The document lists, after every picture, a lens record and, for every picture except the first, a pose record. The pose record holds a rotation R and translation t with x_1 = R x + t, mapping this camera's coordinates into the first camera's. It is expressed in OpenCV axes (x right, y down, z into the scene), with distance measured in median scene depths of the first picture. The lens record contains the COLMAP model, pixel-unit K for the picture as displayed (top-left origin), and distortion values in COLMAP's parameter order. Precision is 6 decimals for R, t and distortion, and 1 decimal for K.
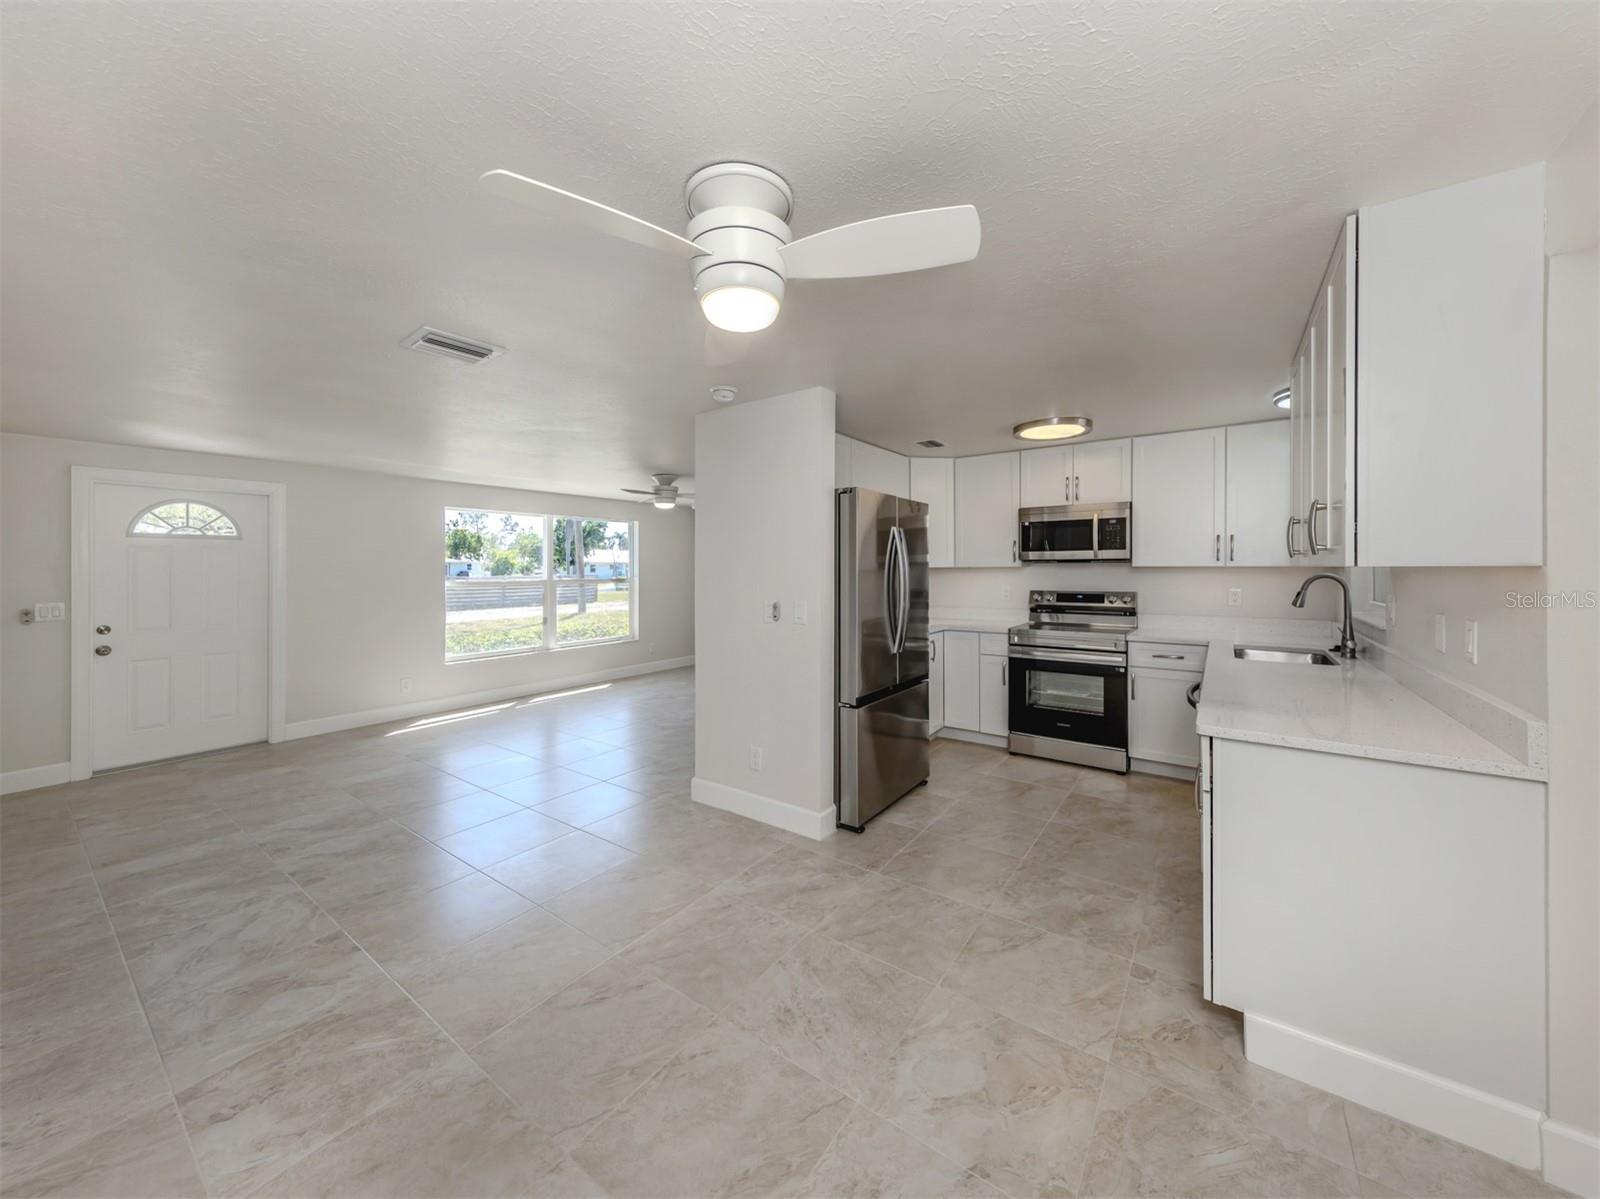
lens RADIAL K [[584.4, 0, 802.4], [0, 584.4, 568.8], [0, 0, 1]] dist [0.002598, -0.000042]
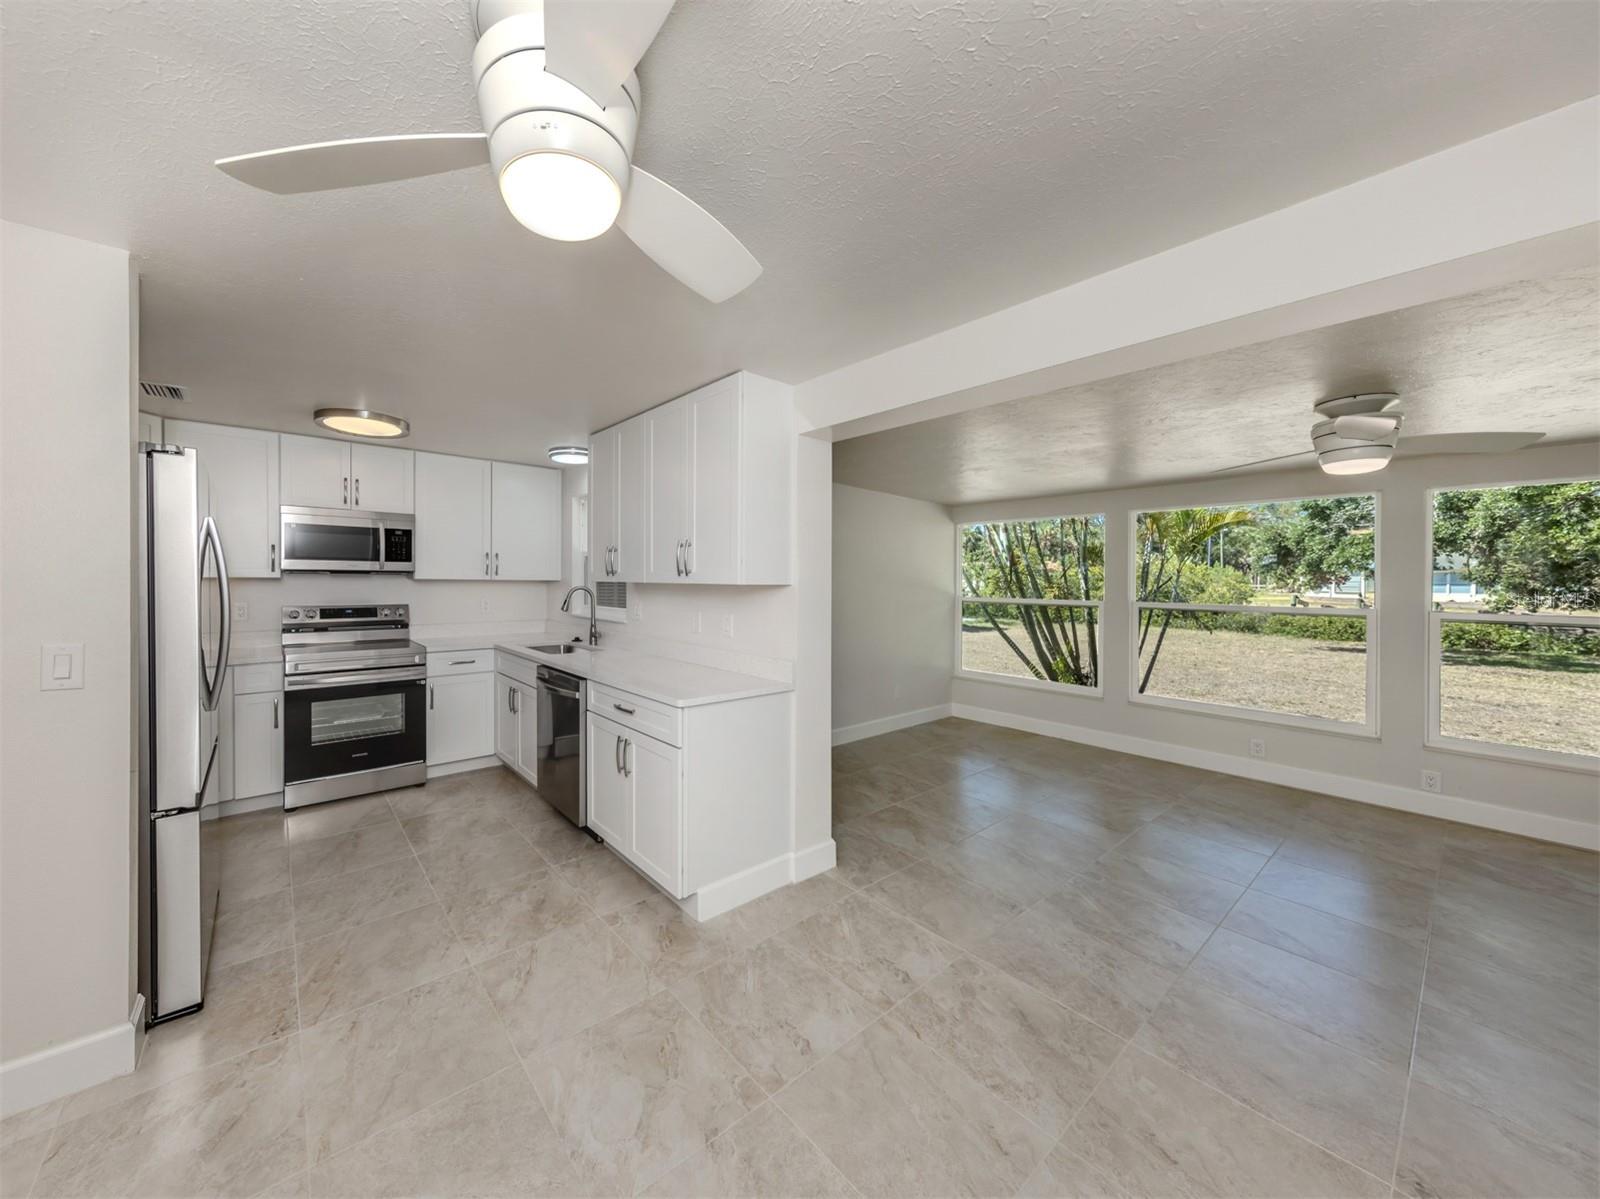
lens RADIAL K [[578.4, 0, 702.6], [0, 578.4, 586.3], [0, 0, 1]] dist [0.004466, -0.000151]
pose [[0.292048, -0.006104, 0.956384, -0.256833], [-0.010135, 0.999904, 0.009476, -0.005865], [-0.956350, -0.012460, 0.291958, 0.244025]]
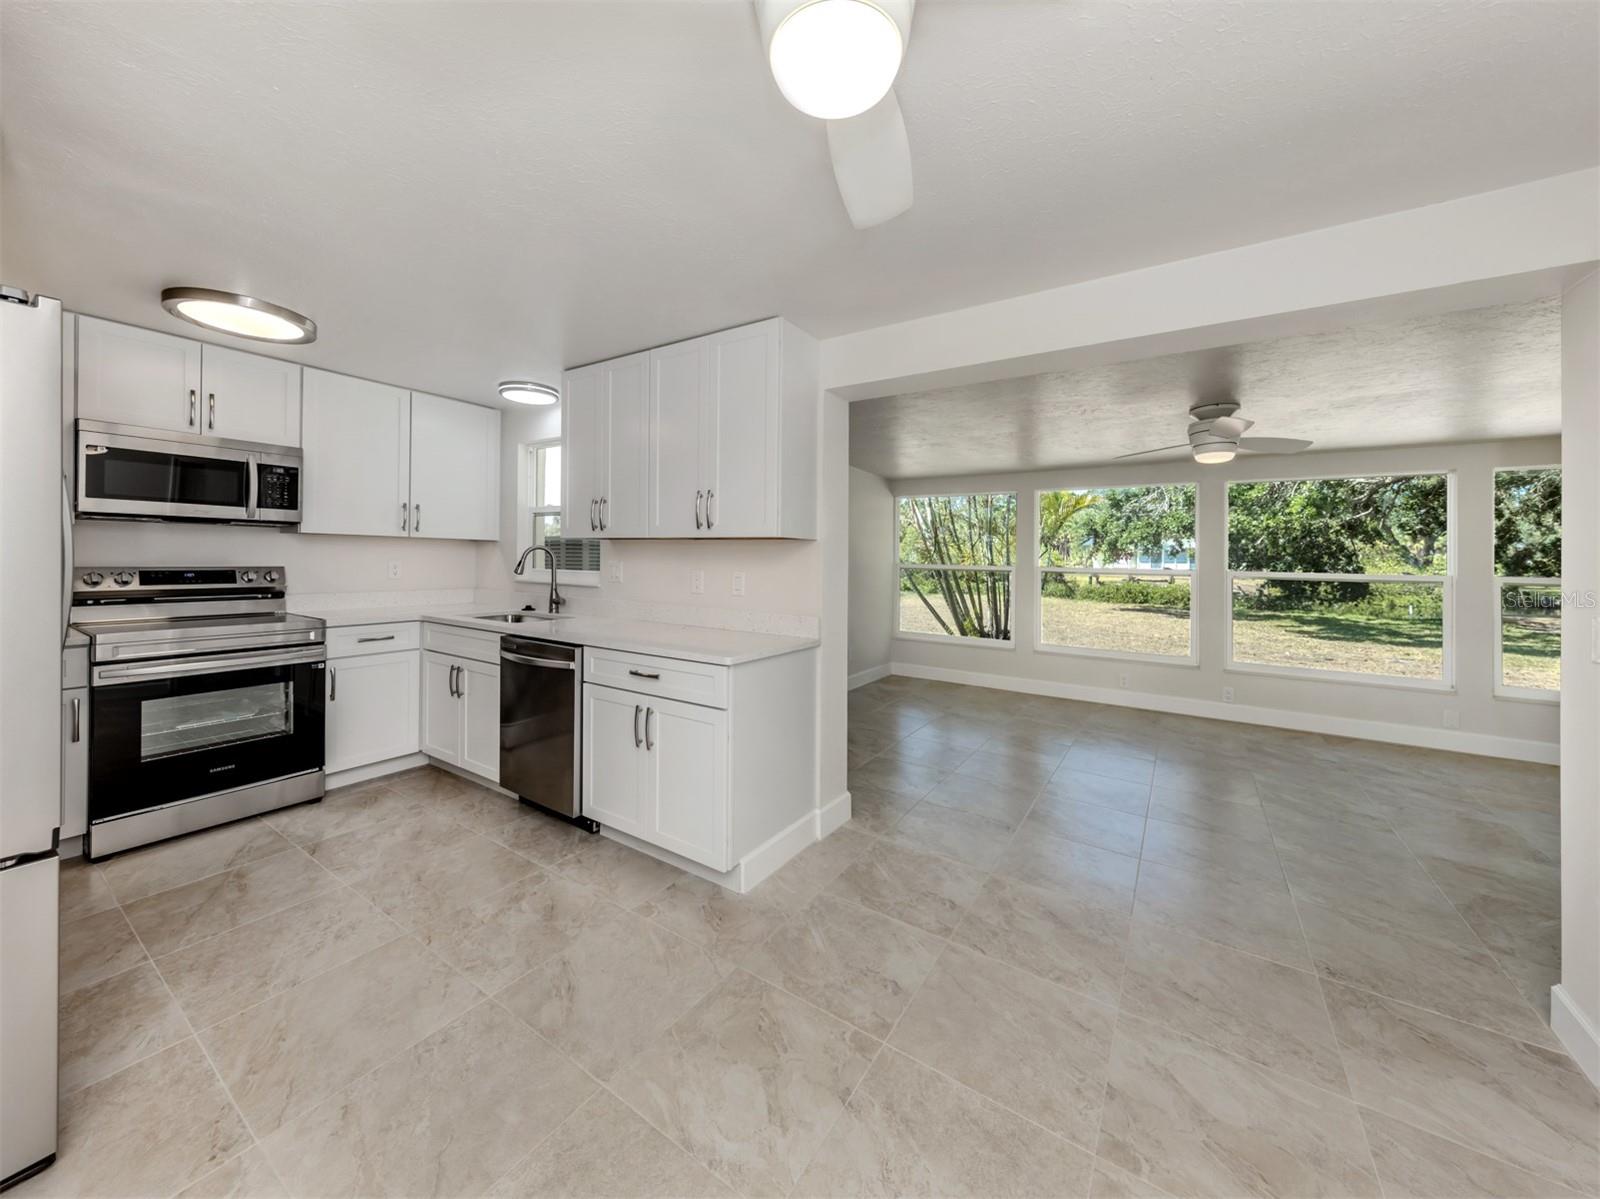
lens RADIAL K [[586.9, 0, 805.1], [0, 586.9, 559.3], [0, 0, 1]] dist [0.006736, -0.001641]
pose [[-0.056715, -0.000072, 0.998390, -0.260682], [-0.016613, 0.999862, -0.000871, 0.021747], [-0.998252, -0.016635, -0.056708, 0.395854]]
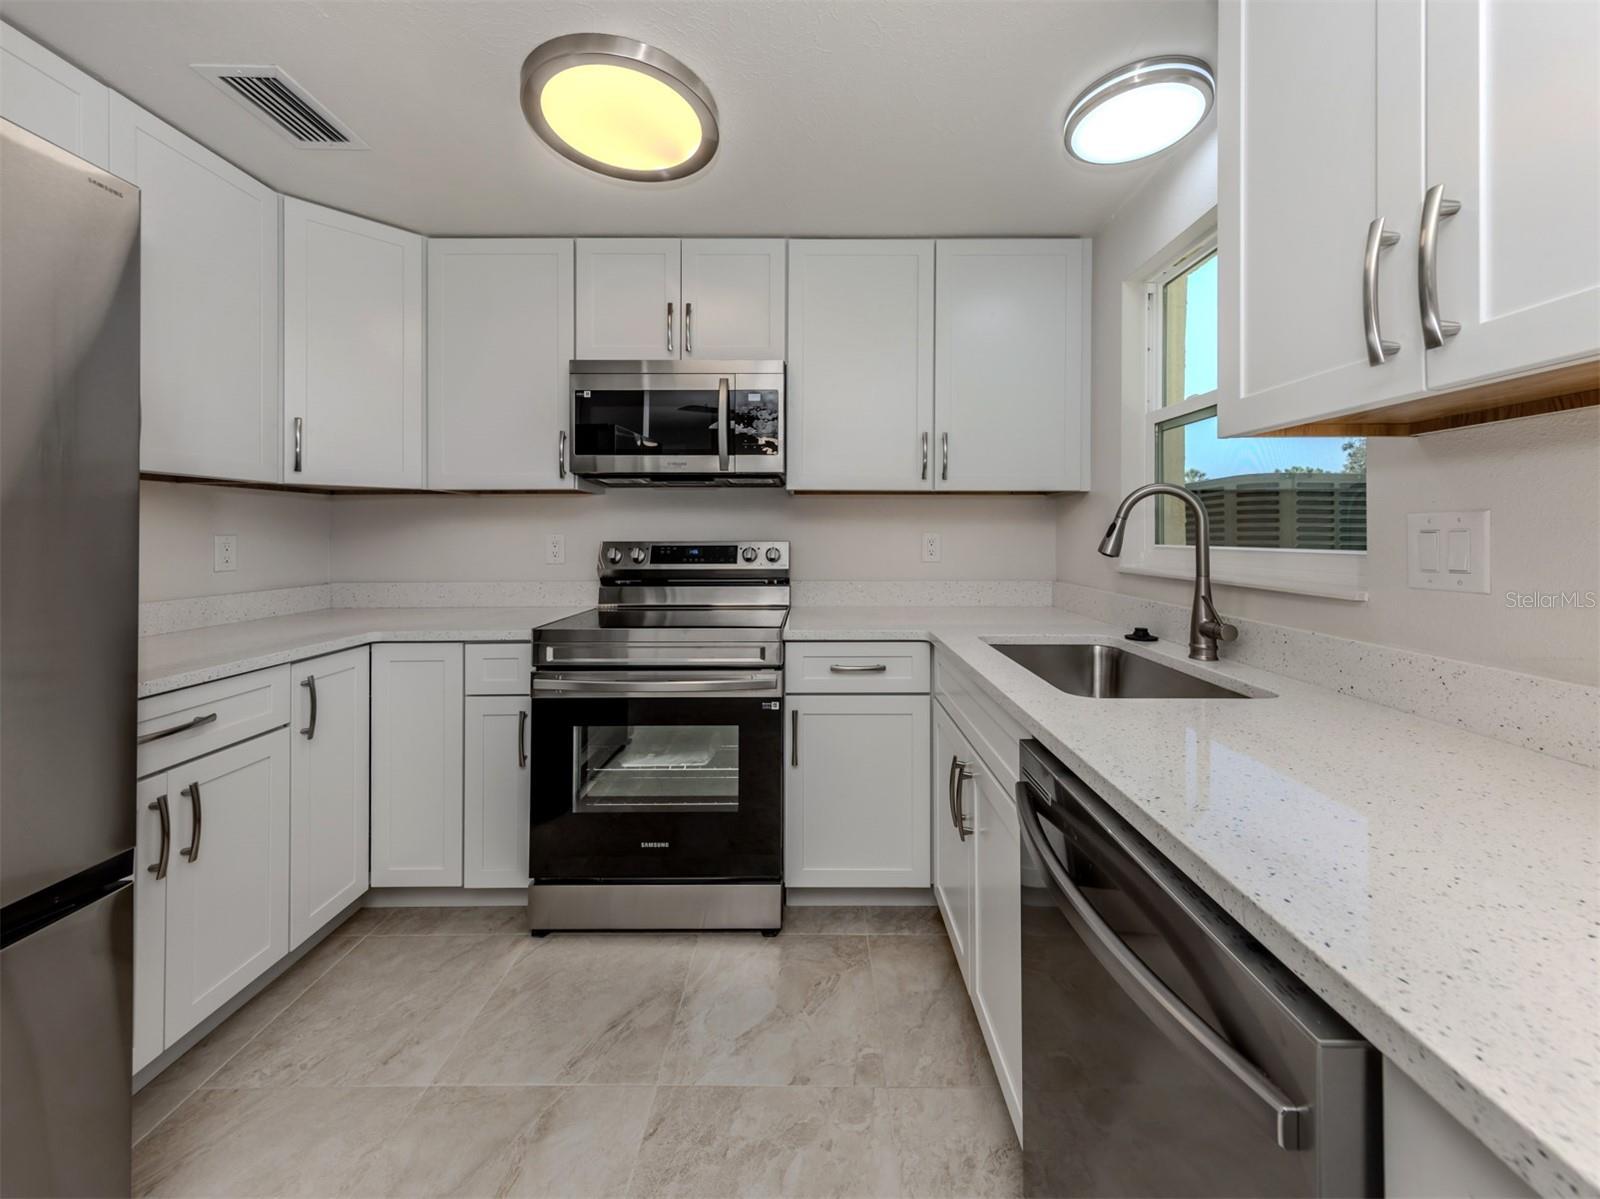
lens RADIAL K [[599.4, 0, 819.9], [0, 599.4, 536.5], [0, 0, 1]] dist [0.004029, -0.000053]
pose [[0.807497, 0.004001, 0.589858, 0.289371], [-0.003679, 0.999992, -0.001747, 0.039789], [-0.589860, -0.000759, 0.807505, 0.582761]]
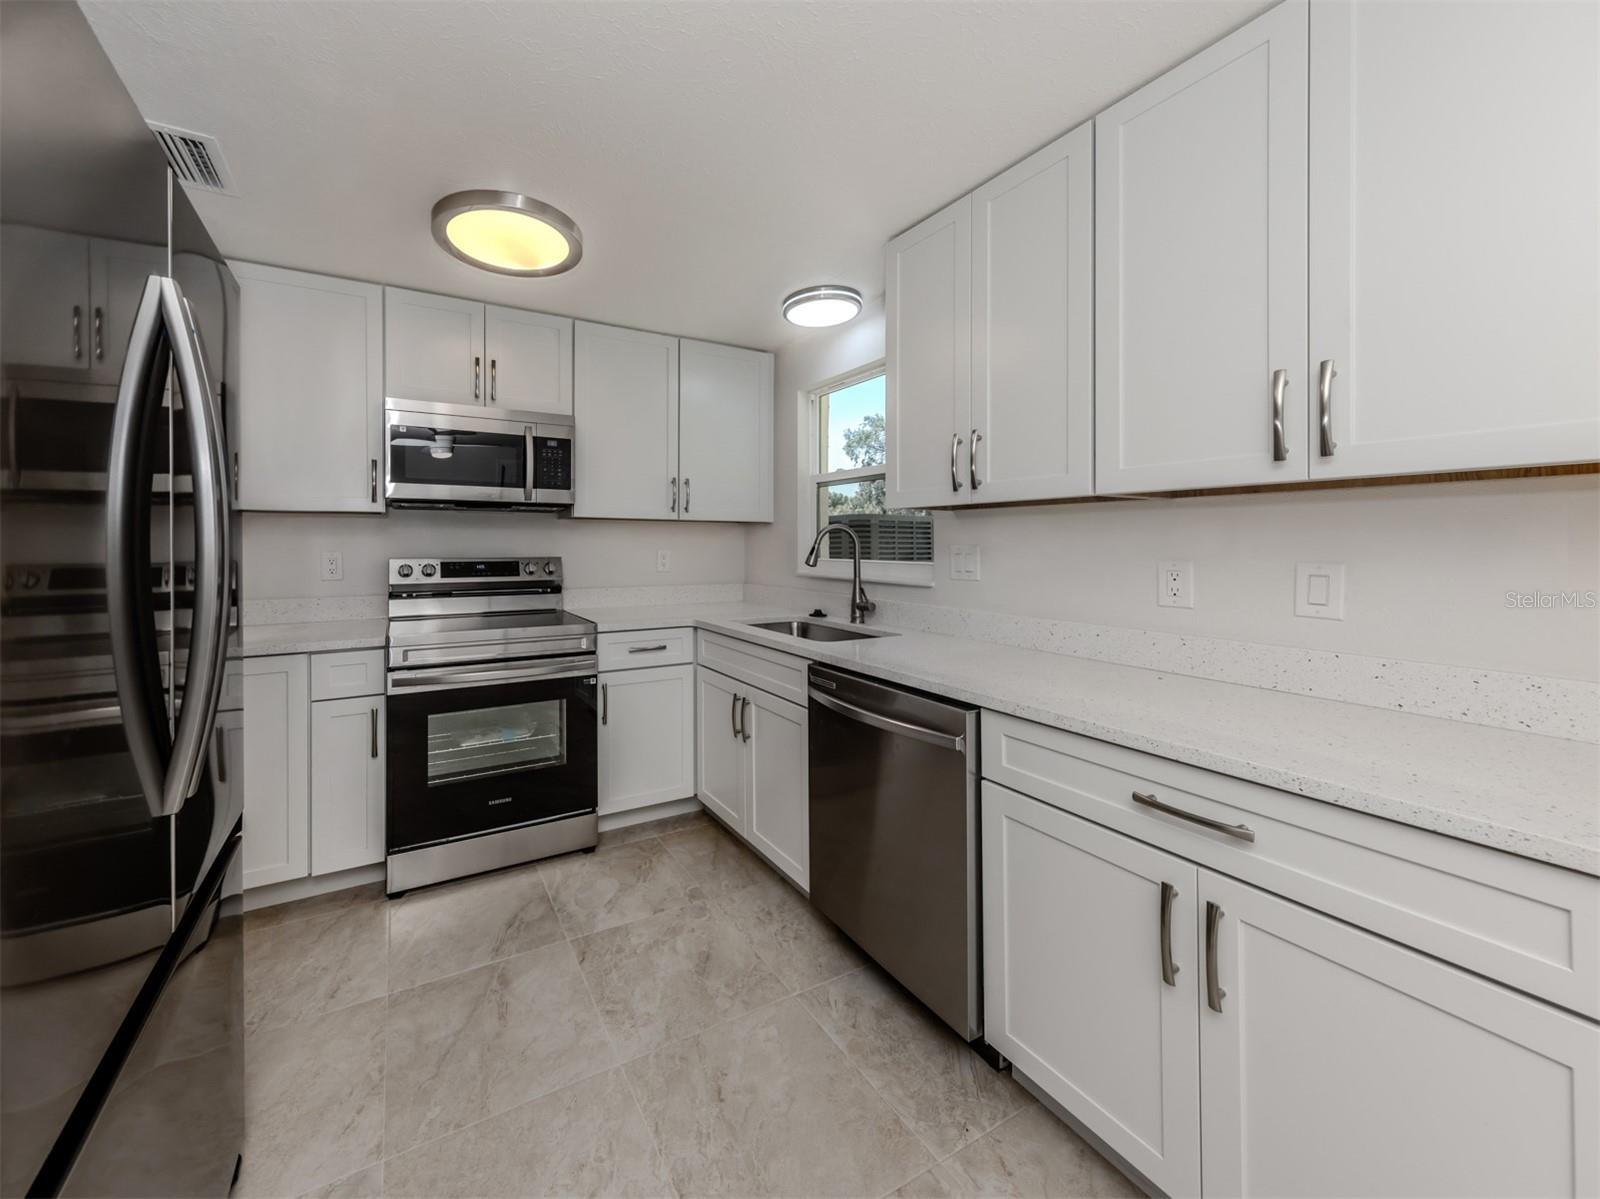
lens RADIAL K [[599.9, 0, 699.6], [0, 599.9, 544.3], [0, 0, 1]] dist [0.001045, -0.000078]
pose [[0.455458, 0.005043, 0.890243, 0.033715], [-0.003568, 0.999986, -0.003839, 0.030085], [-0.890250, -0.001428, 0.455470, 0.595050]]
